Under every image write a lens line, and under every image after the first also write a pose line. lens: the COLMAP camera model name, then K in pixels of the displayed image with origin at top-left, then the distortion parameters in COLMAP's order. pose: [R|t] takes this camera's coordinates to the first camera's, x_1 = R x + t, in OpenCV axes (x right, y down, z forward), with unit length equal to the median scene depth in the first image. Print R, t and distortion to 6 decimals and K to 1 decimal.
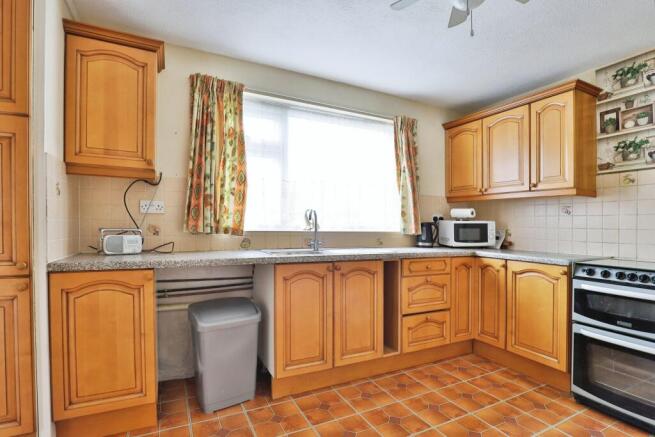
lens RADIAL K [[317.3, 0, 332.9], [0, 317.3, 219.5], [0, 0, 1]] dist [-0.015721, 0.001673]
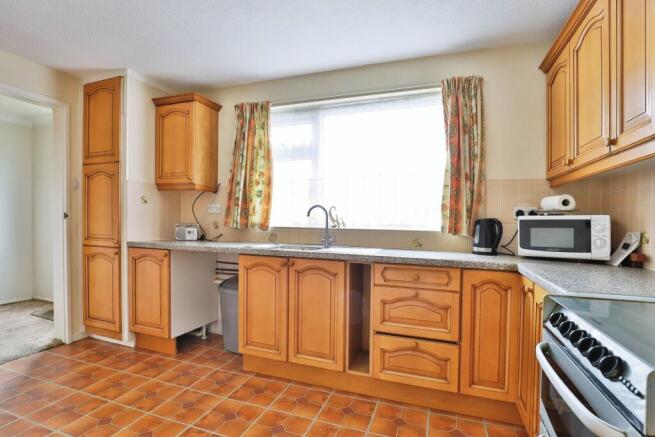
lens RADIAL K [[317.3, 0, 325.5], [0, 317.3, 222.5], [0, 0, 1]] dist [-0.015721, 0.001673]
pose [[0.694020, 0.000283, -0.719956, 0.707722], [0.004888, 0.999975, 0.005105, 0.015714], [0.719939, -0.007063, 0.694001, 0.337289]]
